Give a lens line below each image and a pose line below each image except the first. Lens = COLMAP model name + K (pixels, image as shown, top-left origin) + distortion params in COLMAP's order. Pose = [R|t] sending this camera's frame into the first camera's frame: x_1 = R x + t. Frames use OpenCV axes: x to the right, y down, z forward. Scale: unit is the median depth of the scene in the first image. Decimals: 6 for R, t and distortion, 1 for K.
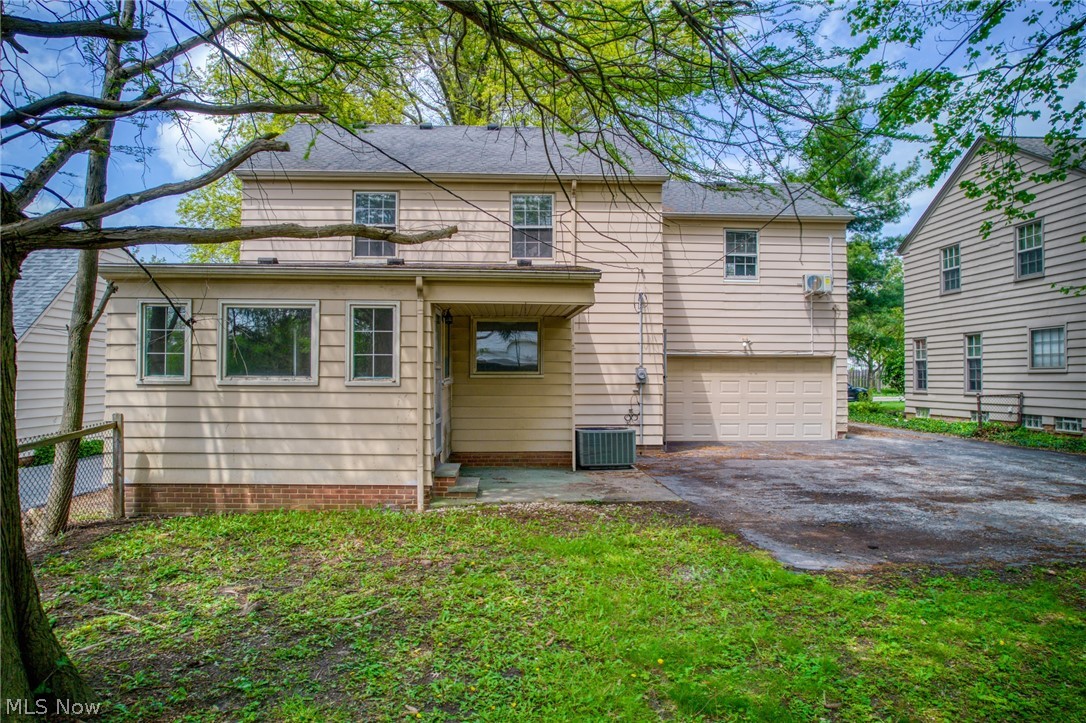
lens RADIAL K [[695.9, 0, 543.0], [0, 695.9, 361.5], [0, 0, 1]] dist [-0.048591, 0.001268]
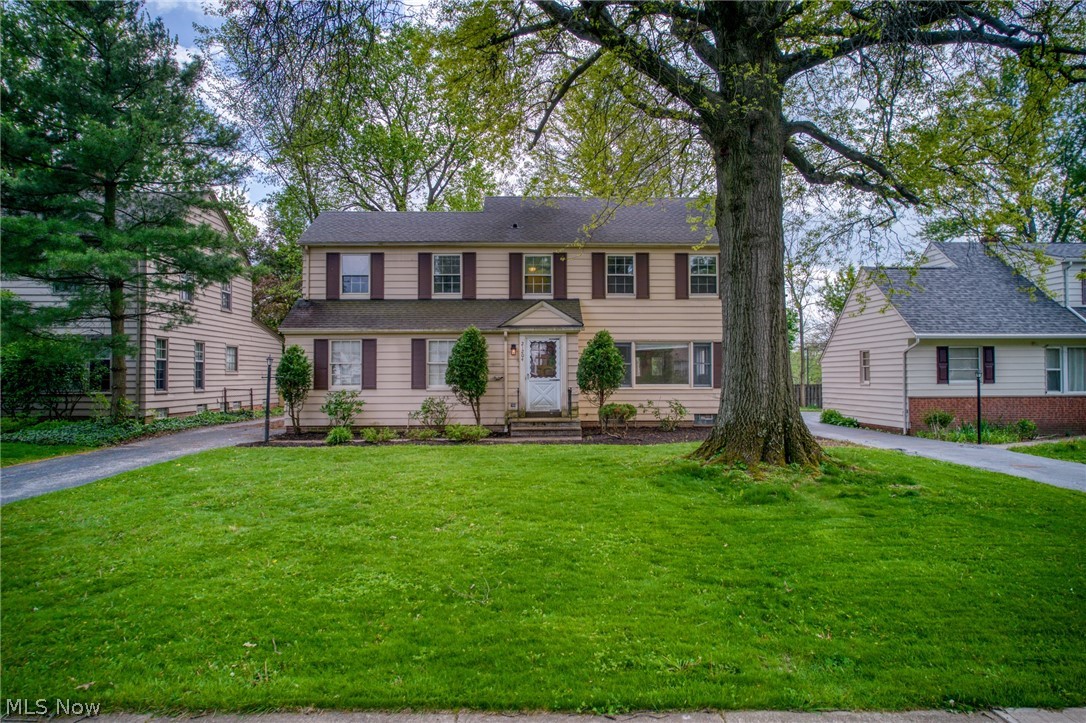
lens RADIAL K [[695.9, 0, 543.0], [0, 695.9, 361.5], [0, 0, 1]] dist [-0.048591, 0.001268]
pose [[-0.999801, -0.001931, 0.019852, -0.016313], [-0.002826, 0.998974, -0.045196, 0.048384], [-0.019744, -0.045243, -0.998781, 2.210469]]
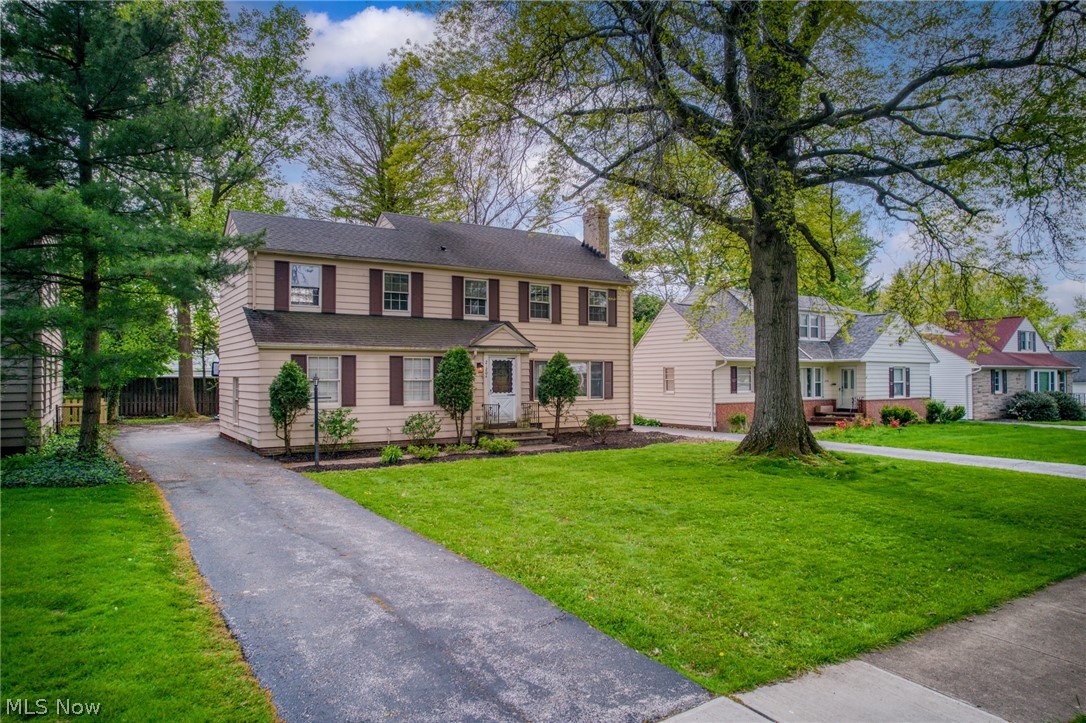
lens RADIAL K [[695.9, 0, 543.0], [0, 695.9, 361.5], [0, 0, 1]] dist [-0.048591, 0.001268]
pose [[-0.861454, -0.015183, -0.507609, 0.513615], [0.008394, 0.998991, -0.044125, 0.026062], [0.507767, -0.042273, -0.860457, 2.206497]]
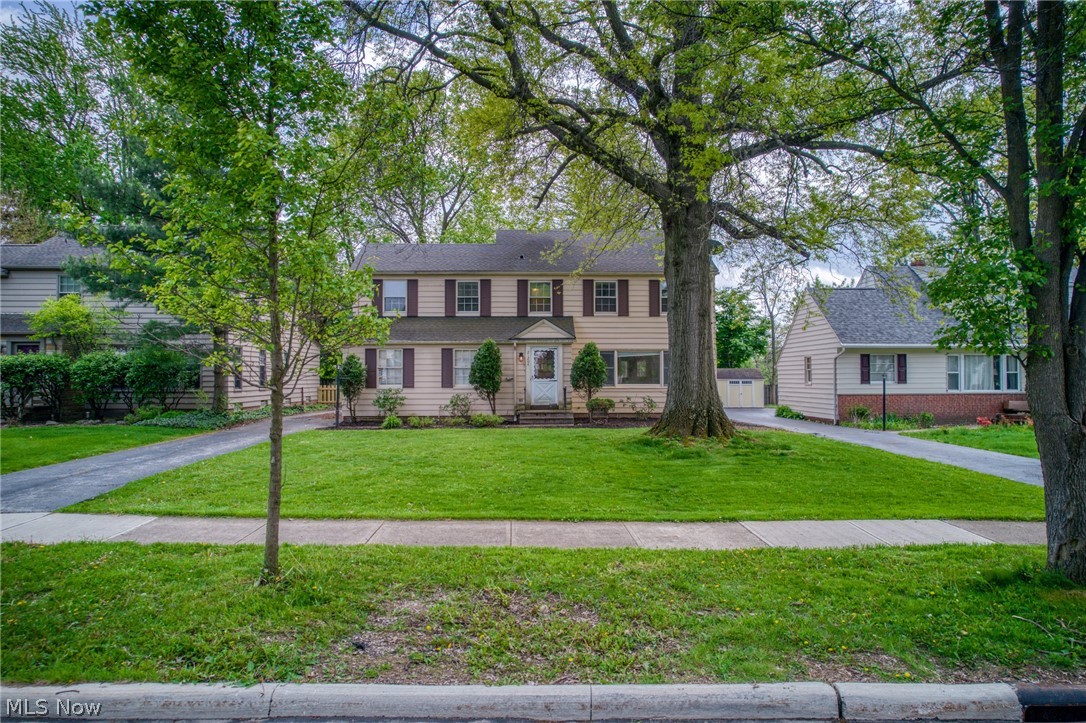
lens RADIAL K [[695.9, 0, 543.0], [0, 695.9, 361.5], [0, 0, 1]] dist [-0.048591, 0.001268]
pose [[-0.999815, -0.002739, 0.019064, -0.018630], [-0.003611, 0.998941, -0.045875, 0.053274], [-0.018918, -0.045935, -0.998765, 2.490986]]
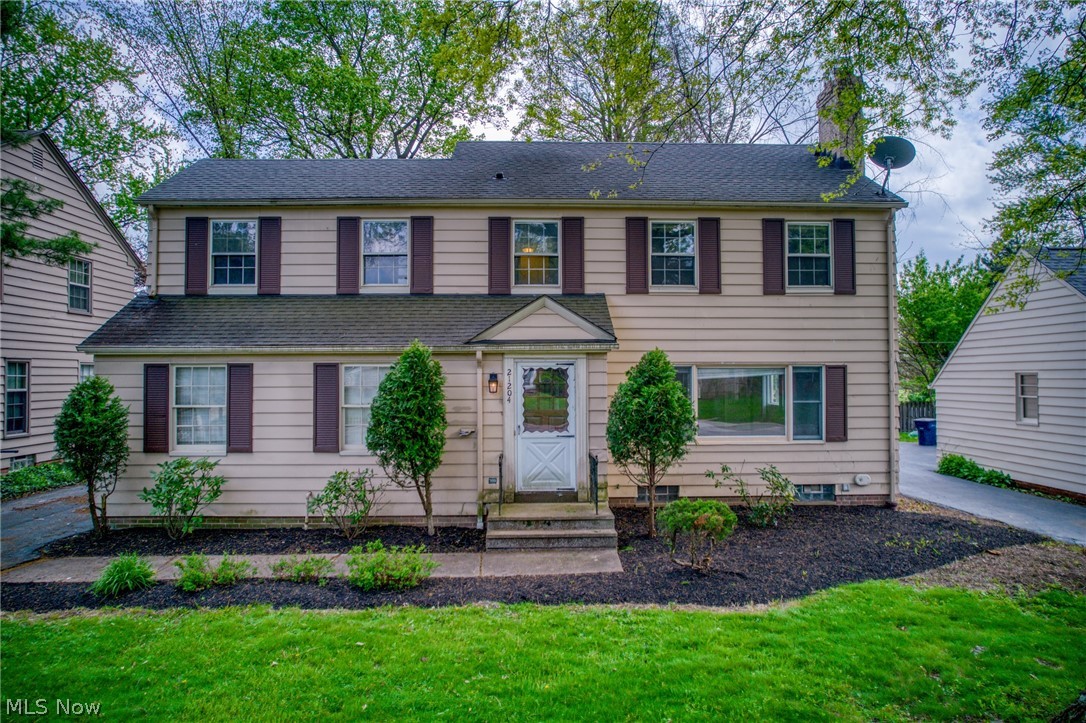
lens RADIAL K [[695.9, 0, 543.0], [0, 695.9, 361.5], [0, 0, 1]] dist [-0.048591, 0.001268]
pose [[-0.999868, -0.002202, 0.016125, -0.003680], [-0.002906, 0.999037, -0.043774, -0.006111], [-0.016013, -0.043815, -0.998911, 1.781410]]
